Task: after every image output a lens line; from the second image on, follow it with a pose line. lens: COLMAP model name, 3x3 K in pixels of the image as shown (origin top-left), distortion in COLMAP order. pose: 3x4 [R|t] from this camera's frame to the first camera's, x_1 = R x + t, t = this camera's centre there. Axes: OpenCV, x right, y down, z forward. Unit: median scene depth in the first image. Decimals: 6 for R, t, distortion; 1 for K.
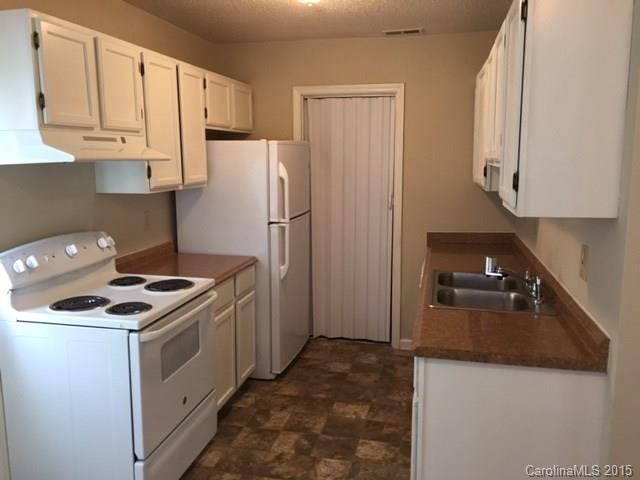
lens RADIAL K [[550.3, 0, 320.7], [0, 550.3, 239.1], [0, 0, 1]] dist [0.036340, -0.011677]
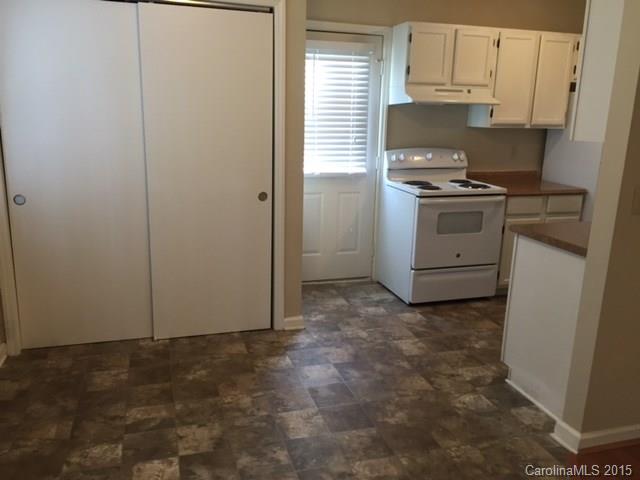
lens RADIAL K [[550.3, 0, 319.7], [0, 550.3, 240.4], [0, 0, 1]] dist [0.036340, -0.011677]
pose [[0.486430, 0.212845, -0.847397, 0.860392], [-0.158749, 0.975261, 0.153835, 0.062920], [0.859177, 0.059693, 0.508185, -0.155208]]
